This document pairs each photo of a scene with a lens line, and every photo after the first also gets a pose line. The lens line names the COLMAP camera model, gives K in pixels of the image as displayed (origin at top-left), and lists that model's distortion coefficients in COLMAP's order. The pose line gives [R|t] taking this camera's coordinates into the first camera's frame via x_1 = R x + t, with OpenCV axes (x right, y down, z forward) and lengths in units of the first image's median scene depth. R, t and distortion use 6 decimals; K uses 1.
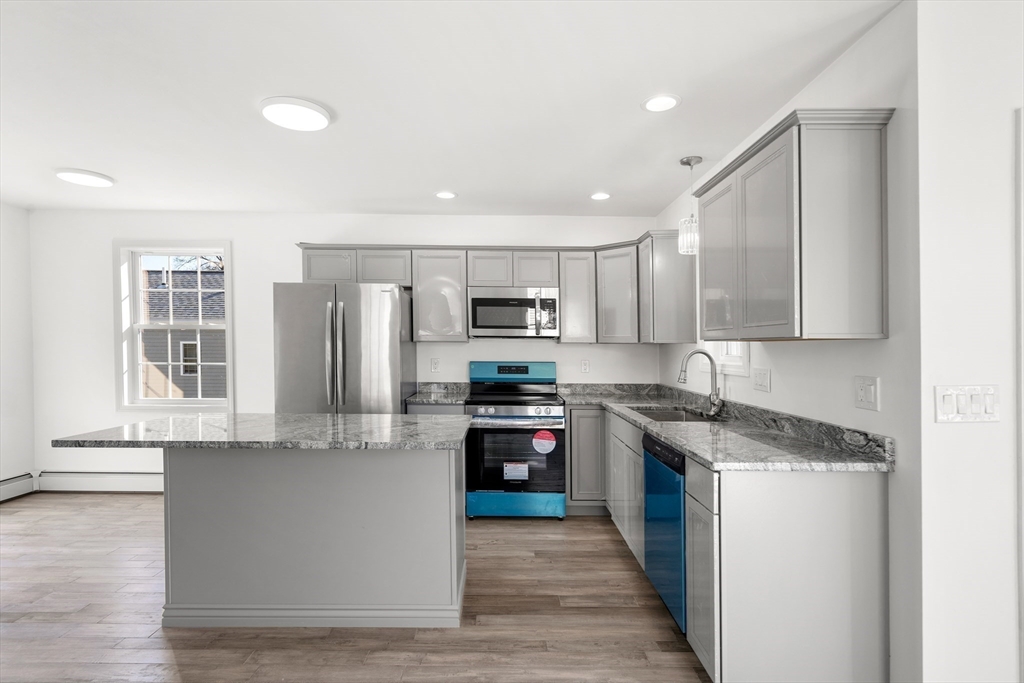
lens RADIAL K [[514.6, 0, 505.0], [0, 514.6, 353.8], [0, 0, 1]] dist [0.000572, -0.000336]
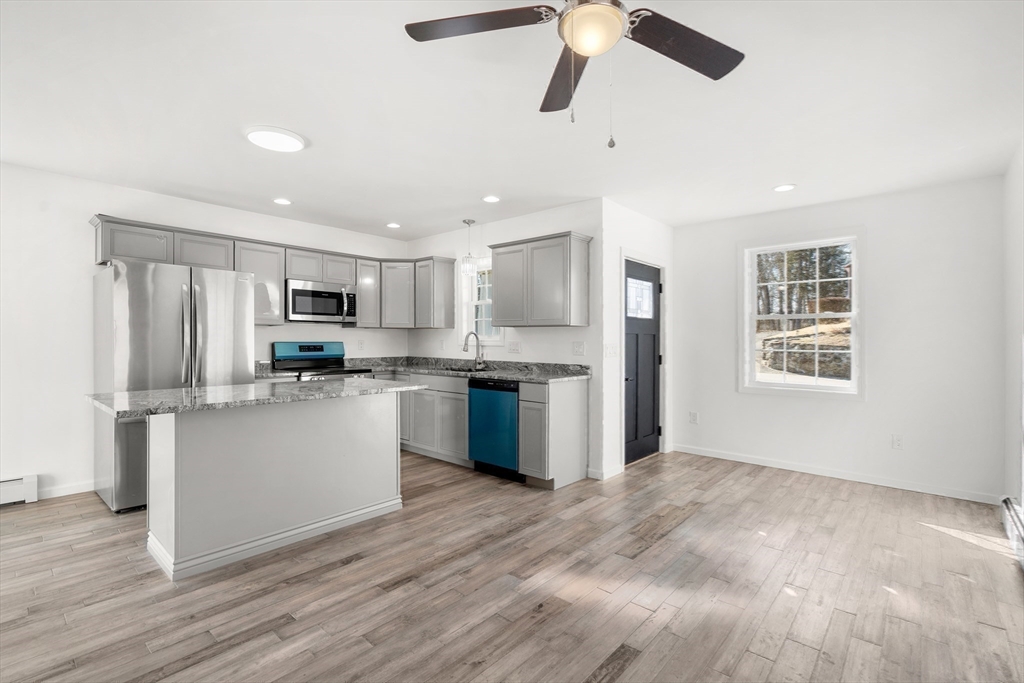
lens RADIAL K [[465.6, 0, 513.6], [0, 465.6, 341.4], [0, 0, 1]] dist [-0.003237, 0.000444]
pose [[0.666278, -0.007545, 0.745665, -0.690207], [0.007663, 0.999965, 0.003271, 0.019922], [-0.745664, 0.003535, 0.666313, -0.143130]]
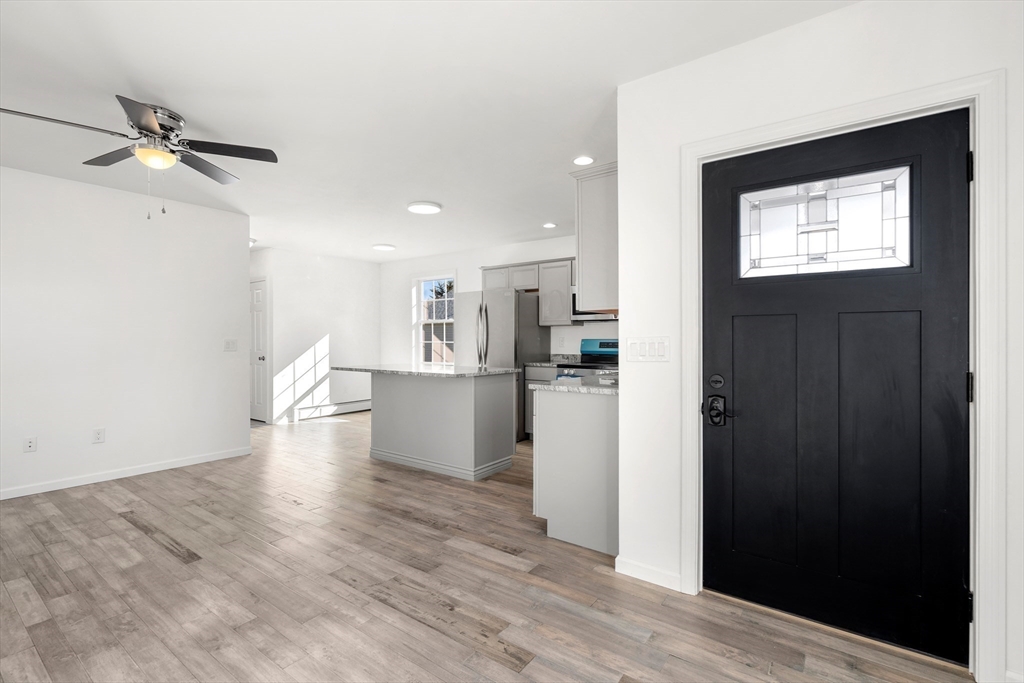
lens RADIAL K [[465.6, 0, 506.0], [0, 465.6, 338.1], [0, 0, 1]] dist [-0.003237, 0.000444]
pose [[0.800505, -0.009986, -0.599243, 0.741303], [0.000168, 0.999865, -0.016438, 0.046026], [0.599326, 0.013058, 0.800398, -0.179270]]
